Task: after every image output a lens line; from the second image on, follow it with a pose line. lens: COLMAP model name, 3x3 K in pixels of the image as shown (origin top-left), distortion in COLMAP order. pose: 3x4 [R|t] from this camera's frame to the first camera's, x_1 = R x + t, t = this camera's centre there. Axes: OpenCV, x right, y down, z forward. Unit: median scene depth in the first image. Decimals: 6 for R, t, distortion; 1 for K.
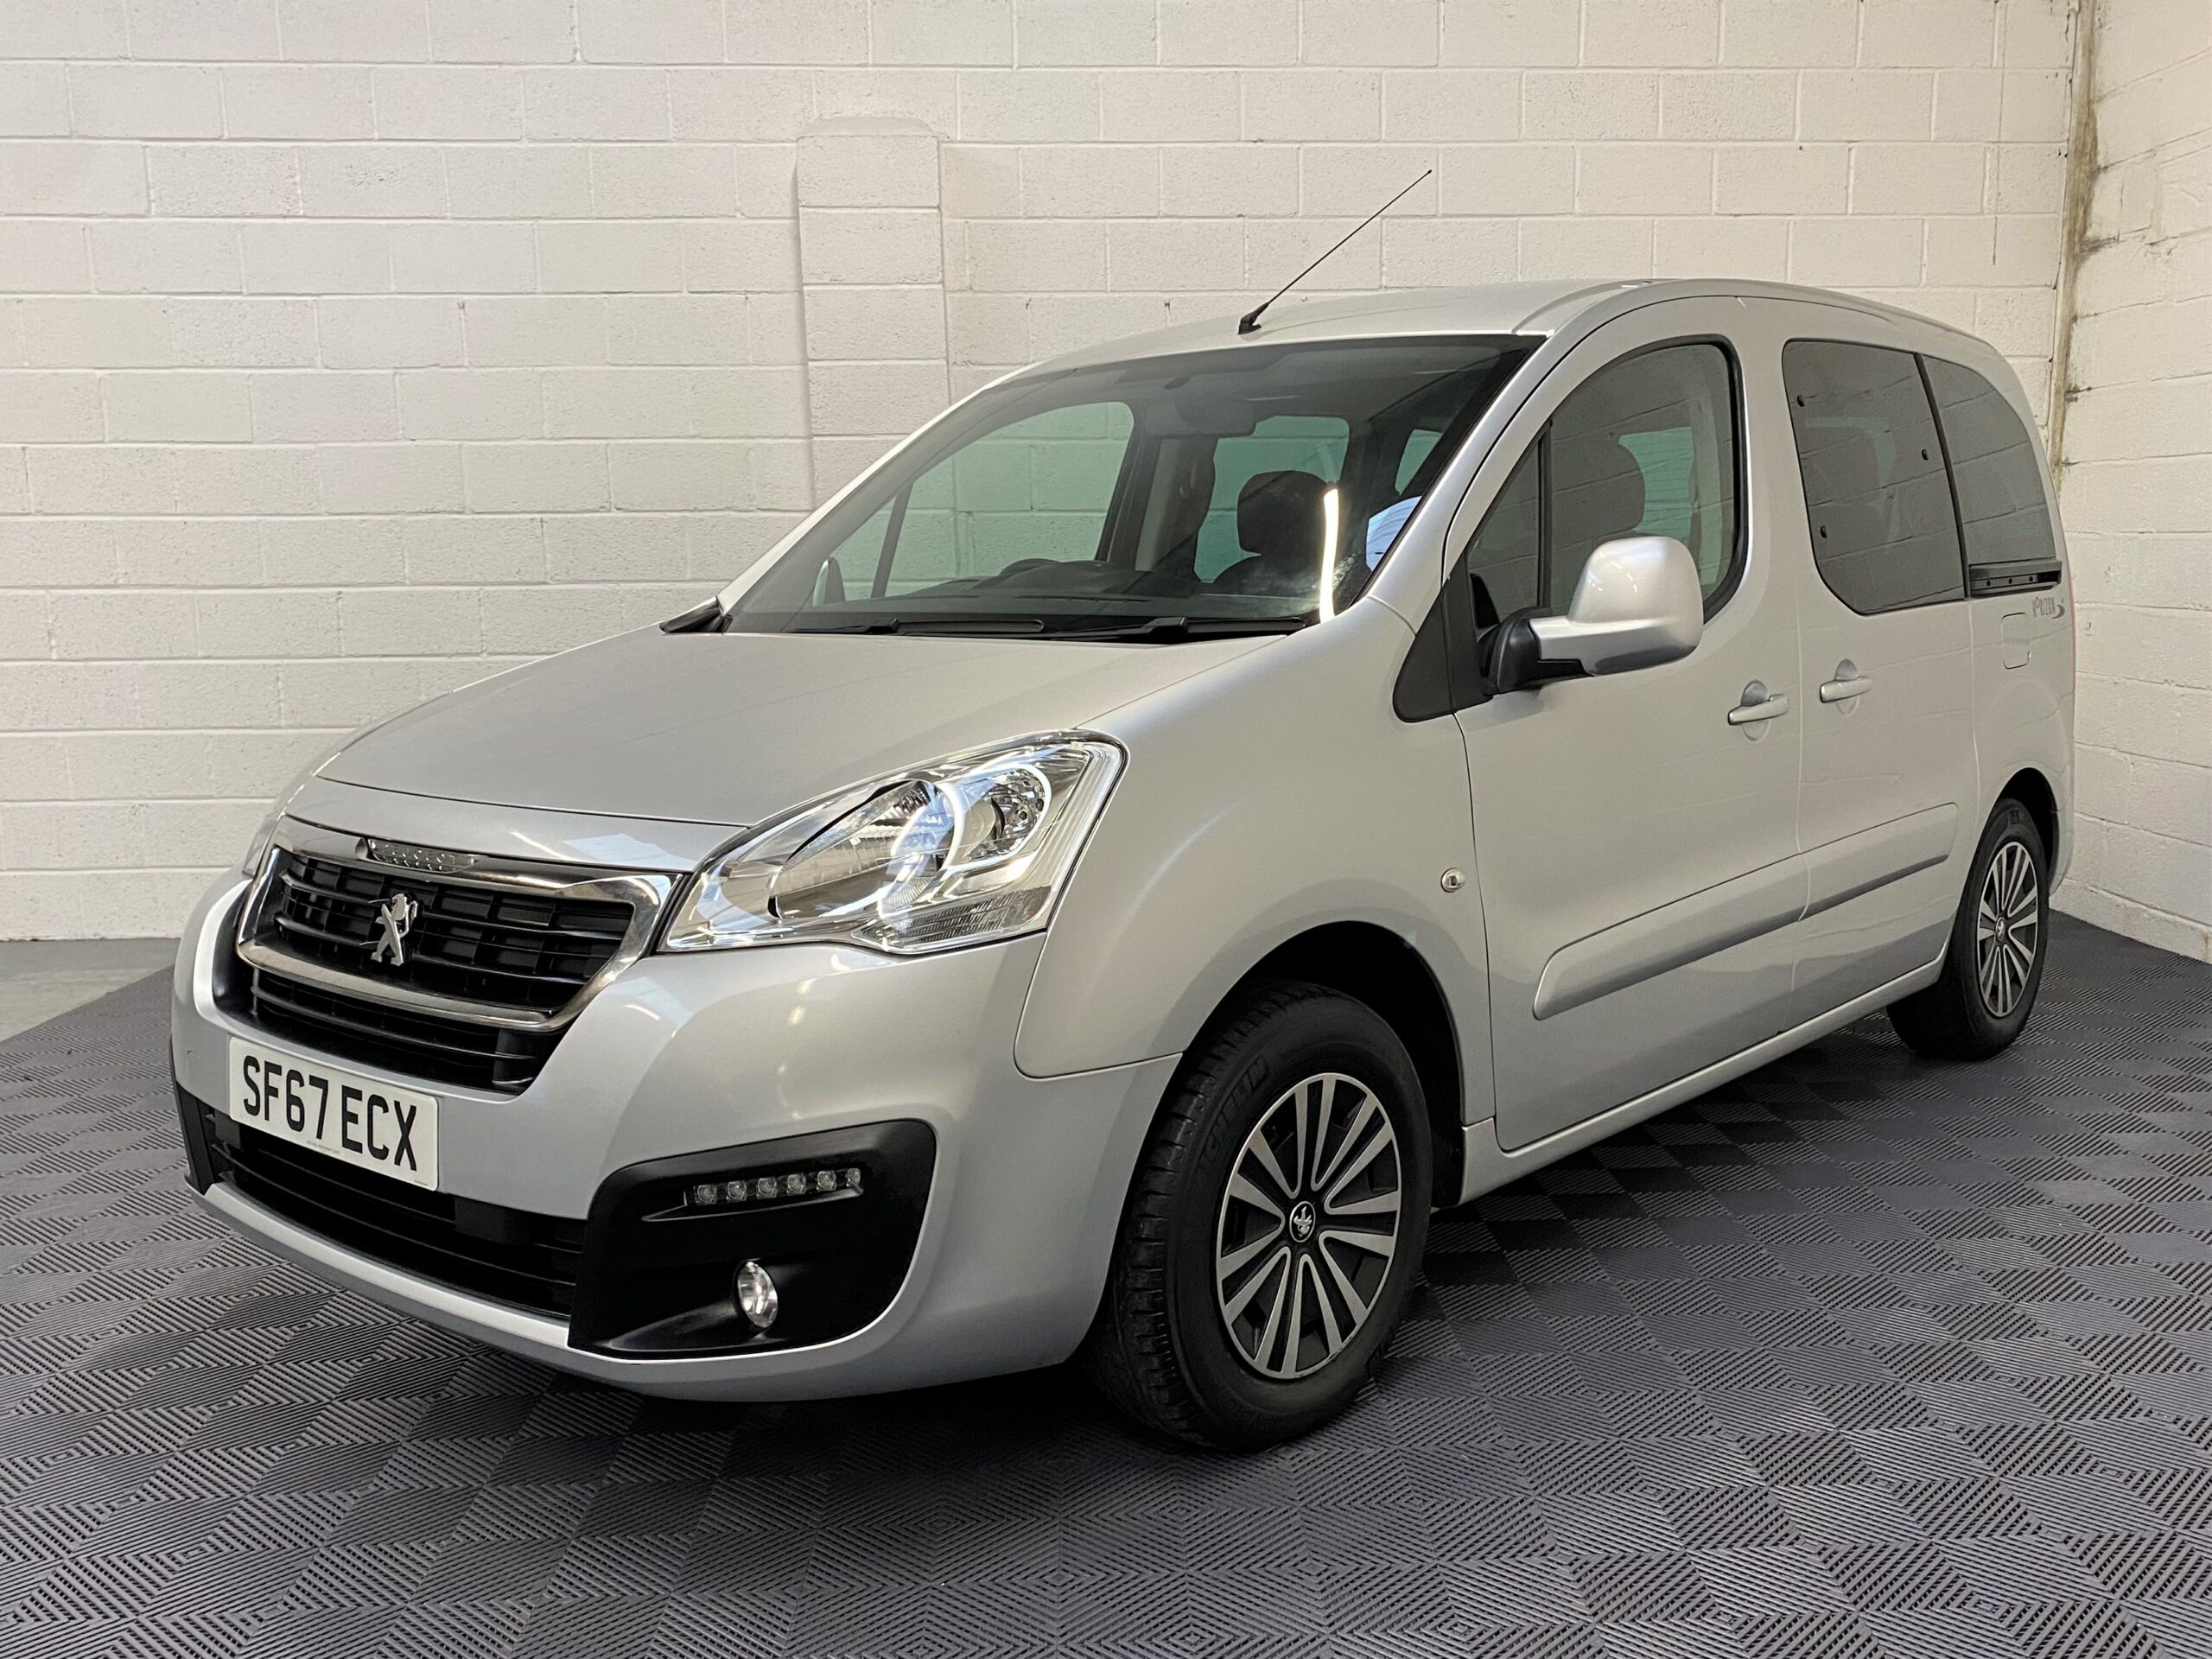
lens RADIAL K [[2022.7, 0, 1278.7], [0, 2022.7, 932.1], [0, 0, 1]] dist [0.096152, -0.216478]
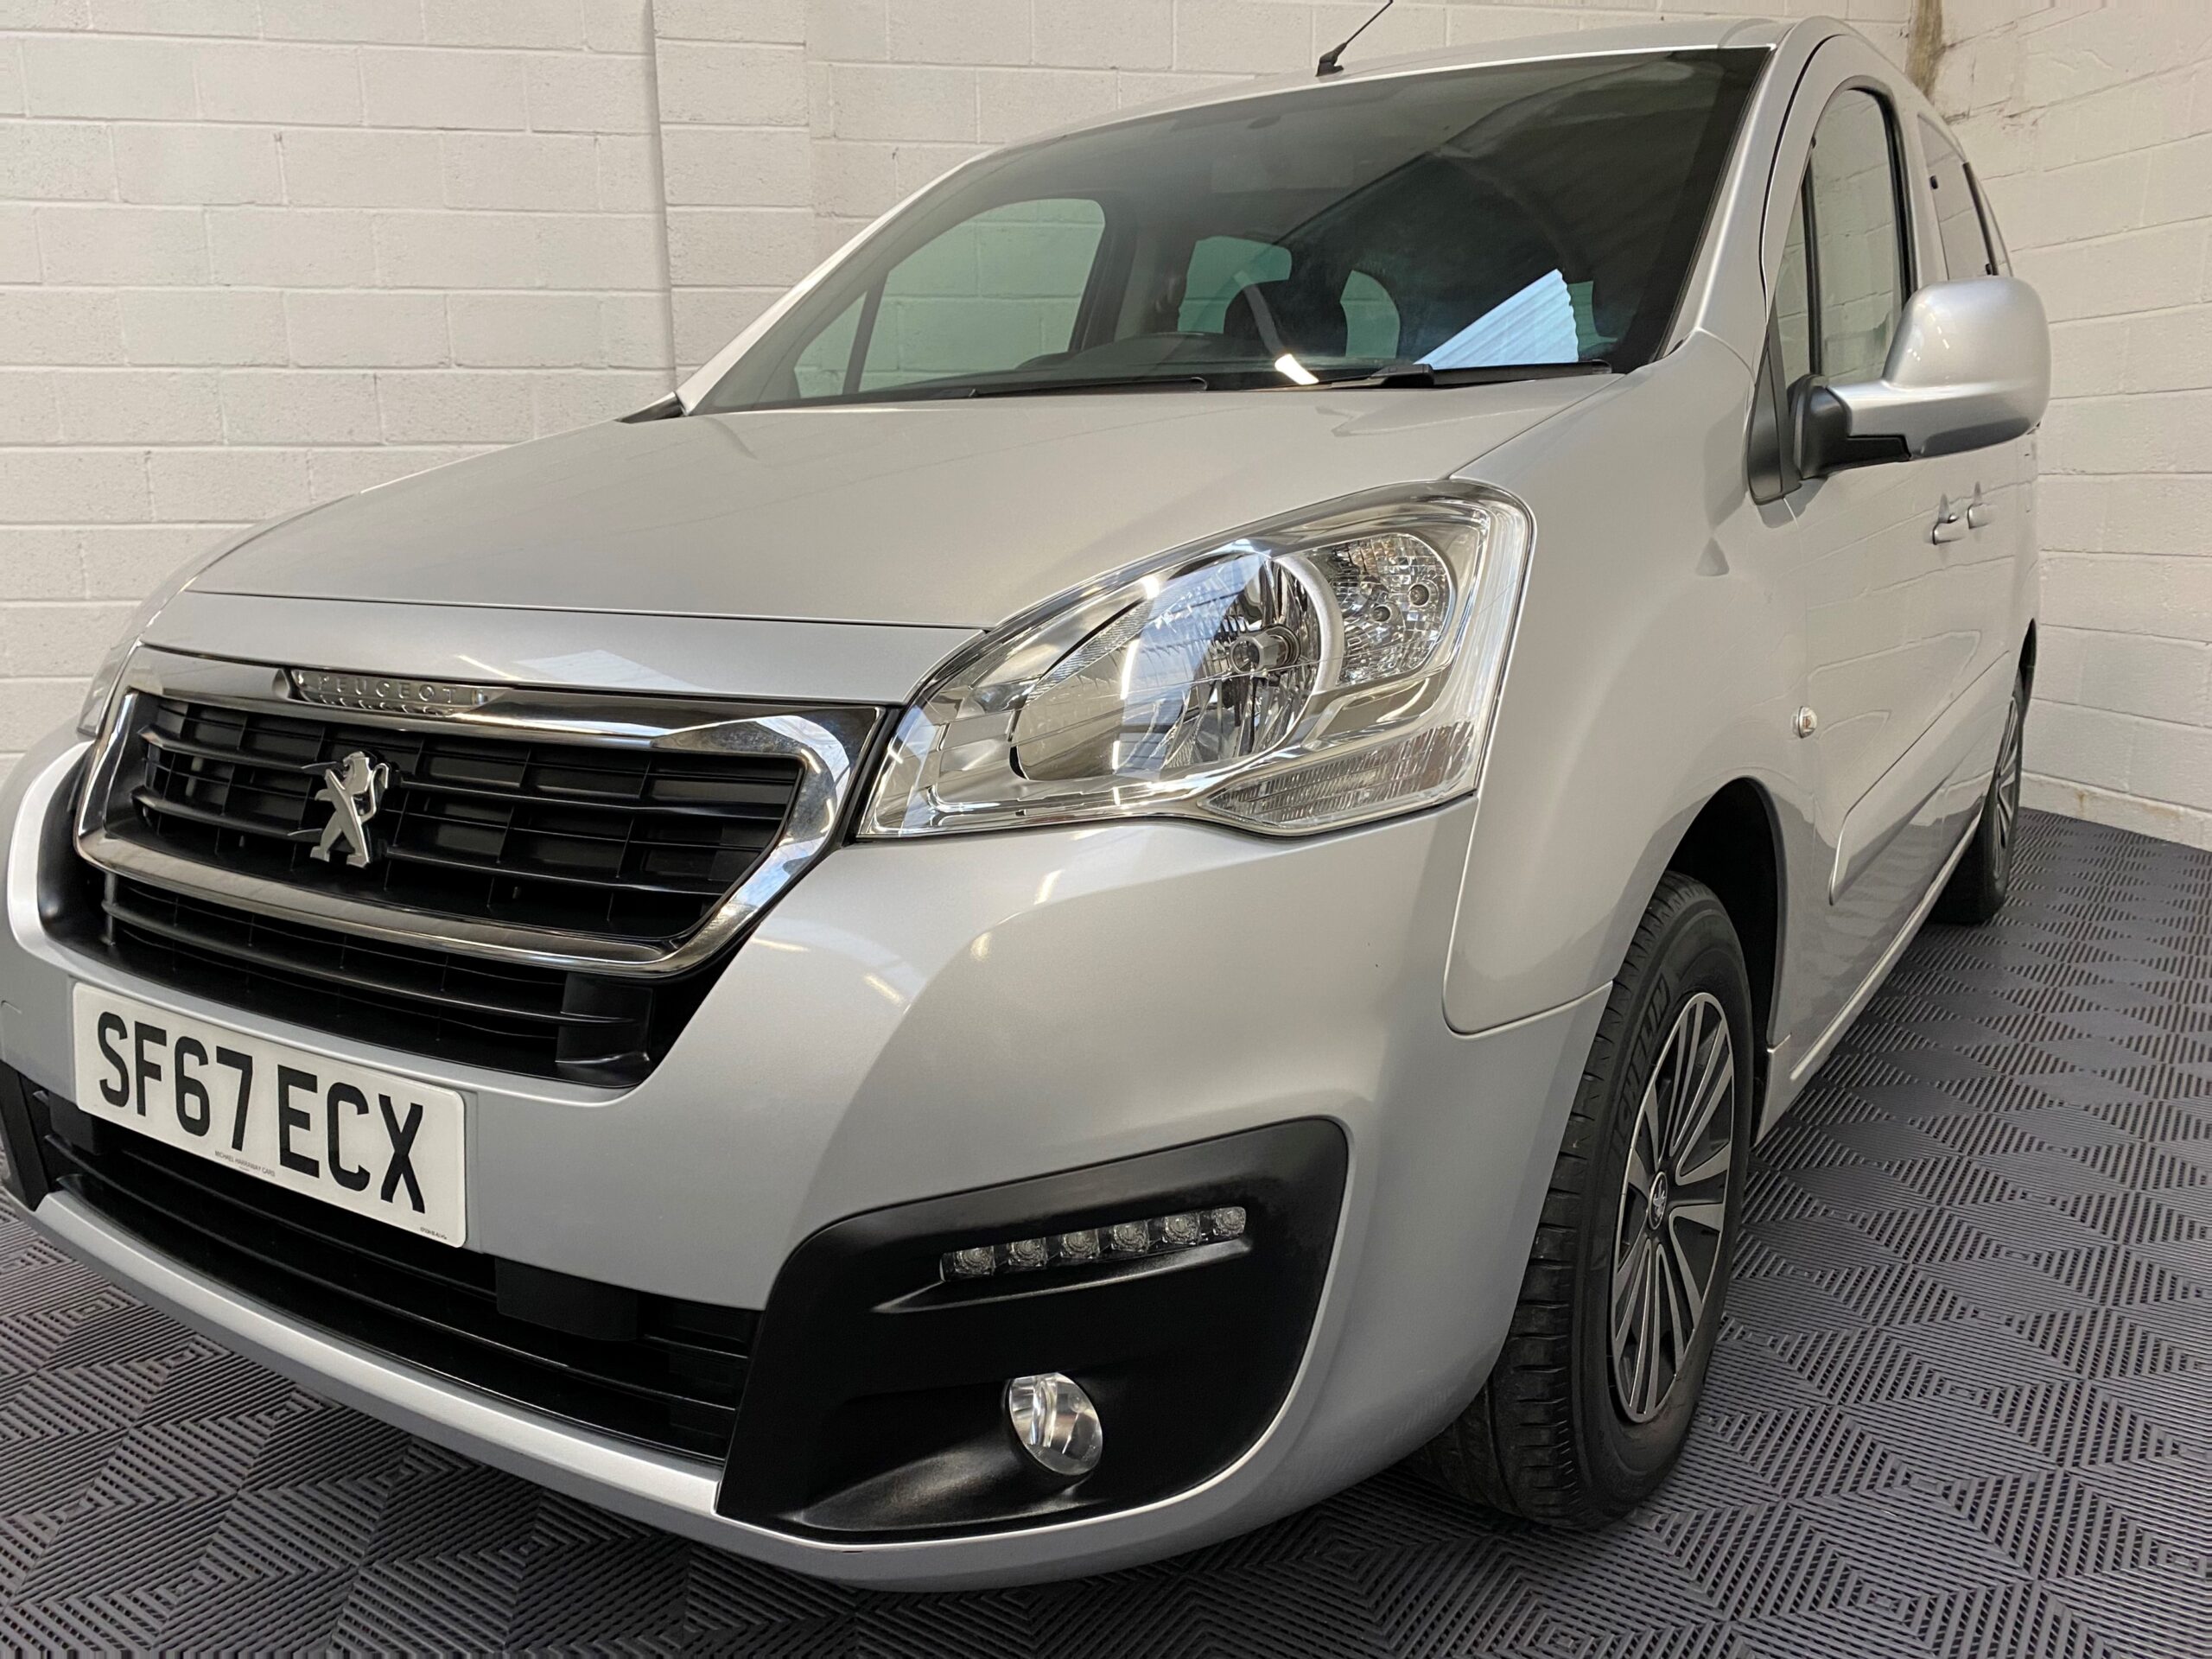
lens RADIAL K [[1667.6, 0, 1111.1], [0, 1667.6, 854.3], [0, 0, 1]] dist [0.014371, -0.008843]
pose [[0.994533, -0.018131, 0.102833, -0.243571], [0.015345, 0.999495, 0.027818, 0.001694], [-0.103286, -0.026088, 0.994310, 0.446887]]
